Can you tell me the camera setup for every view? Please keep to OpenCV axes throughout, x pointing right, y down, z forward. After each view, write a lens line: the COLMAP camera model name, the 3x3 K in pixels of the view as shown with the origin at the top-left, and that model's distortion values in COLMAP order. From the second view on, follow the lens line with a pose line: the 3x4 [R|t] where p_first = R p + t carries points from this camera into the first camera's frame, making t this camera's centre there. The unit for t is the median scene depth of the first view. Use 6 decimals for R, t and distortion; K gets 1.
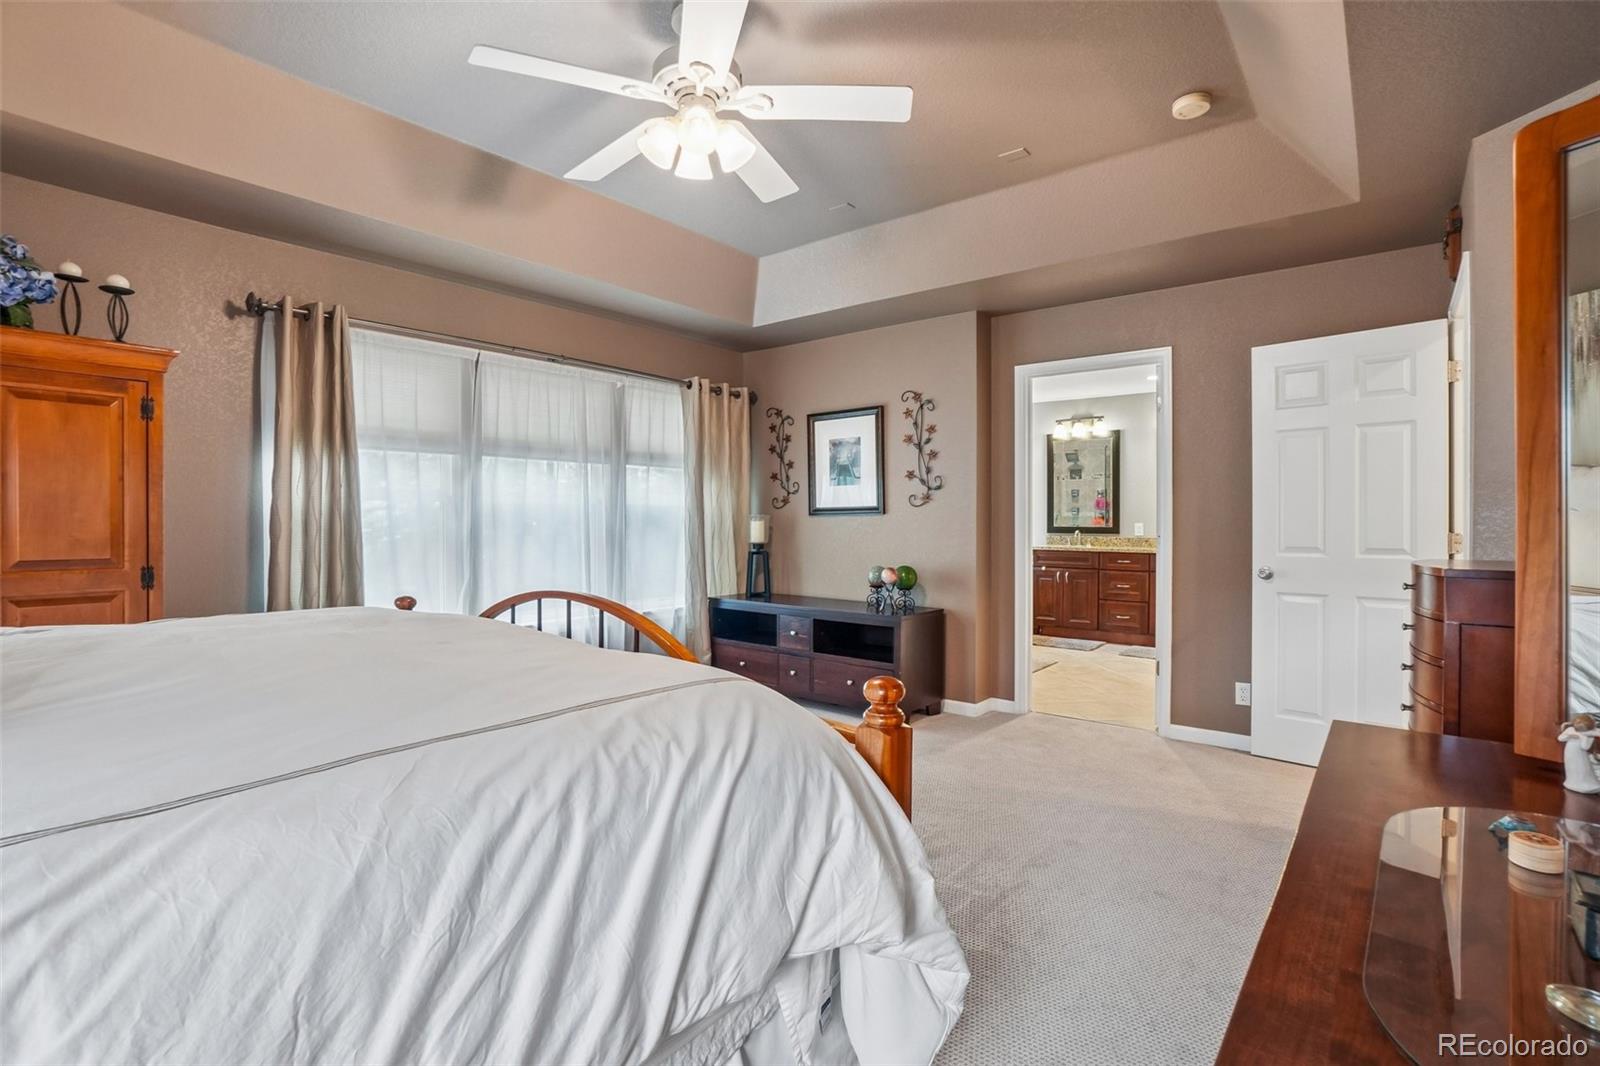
lens RADIAL K [[804.4, 0, 794.7], [0, 804.4, 530.2], [0, 0, 1]] dist [-0.047673, 0.022939]
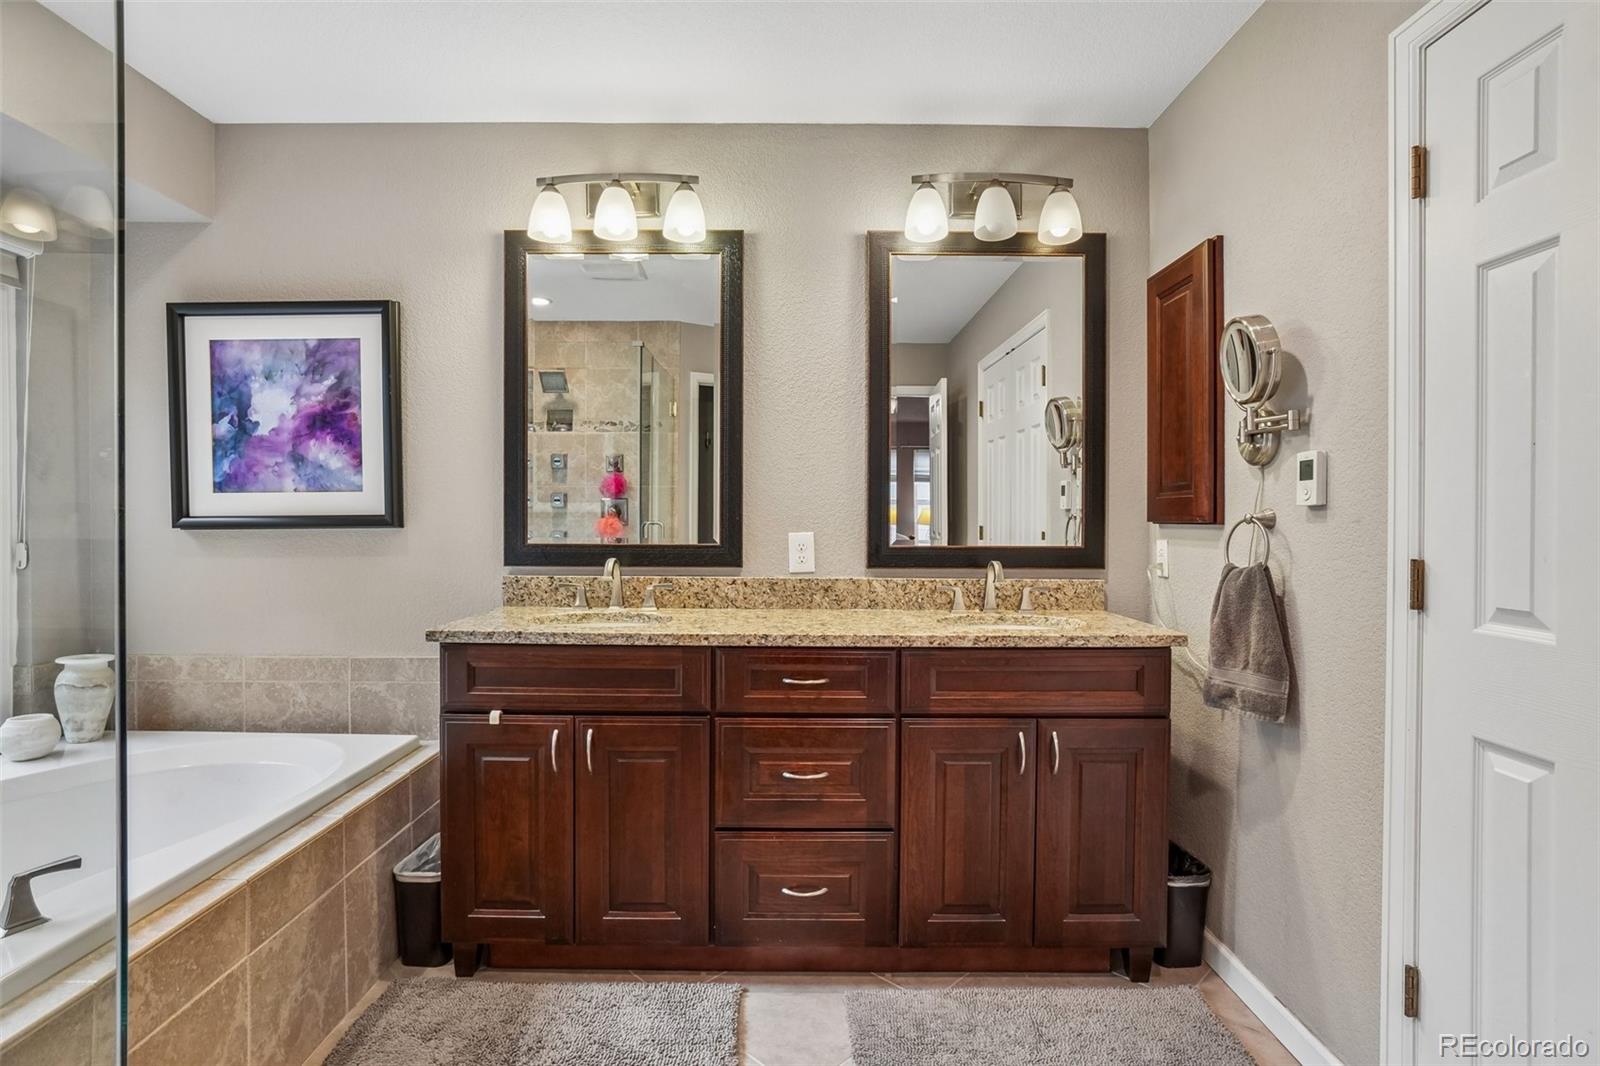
lens RADIAL K [[804.4, 0, 794.7], [0, 804.4, 530.2], [0, 0, 1]] dist [-0.047673, 0.022939]
pose [[0.784891, -0.003957, 0.619621, 0.225137], [0.001749, 0.999990, 0.004172, -0.010668], [-0.619632, -0.002191, 0.784890, 0.730642]]
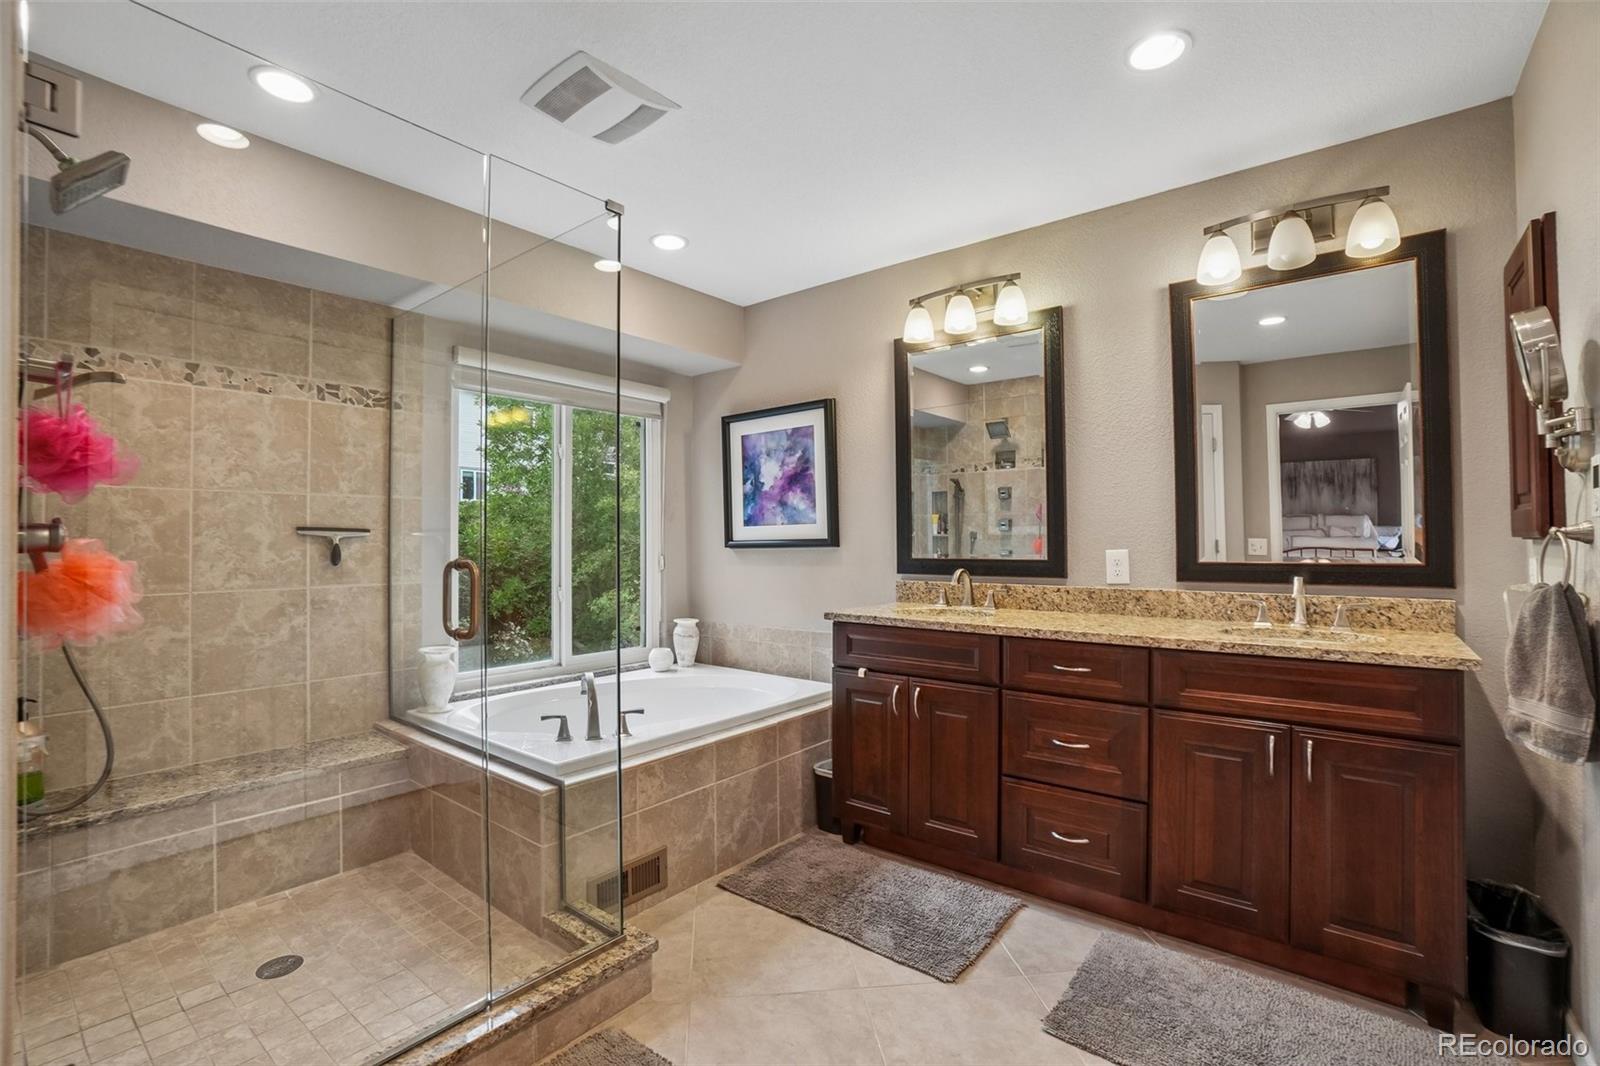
lens RADIAL K [[715.9, 0, 800.0], [0, 715.9, 533.0], [0, 0, 1]] dist [-0.062987, 0.022993]
pose [[0.999912, -0.005109, -0.012210, 0.279482], [0.004842, 0.999750, -0.021847, -0.009804], [0.012319, 0.021786, 0.999687, 0.649463]]
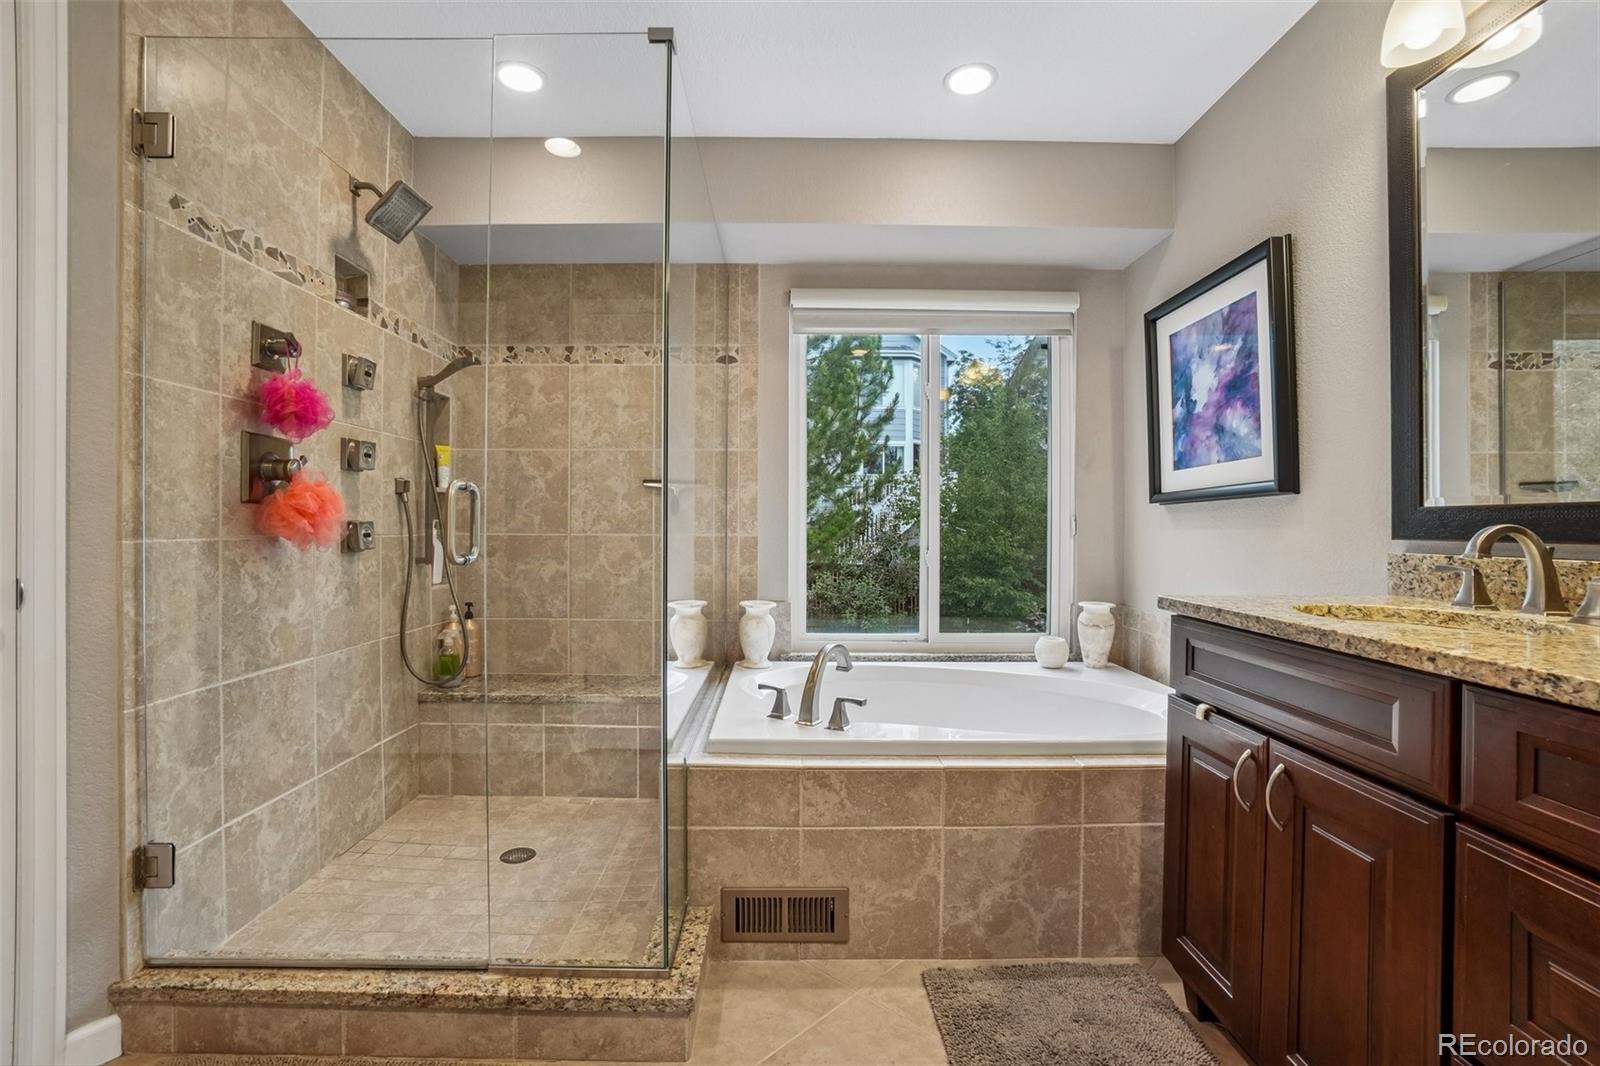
lens RADIAL K [[727.9, 0, 791.8], [0, 727.9, 529.9], [0, 0, 1]] dist [-0.062221, 0.023857]
pose [[0.618705, 0.005817, -0.785602, 0.377730], [-0.013911, 0.999897, -0.003552, 0.004467], [0.785500, 0.013126, 0.618722, 0.789627]]
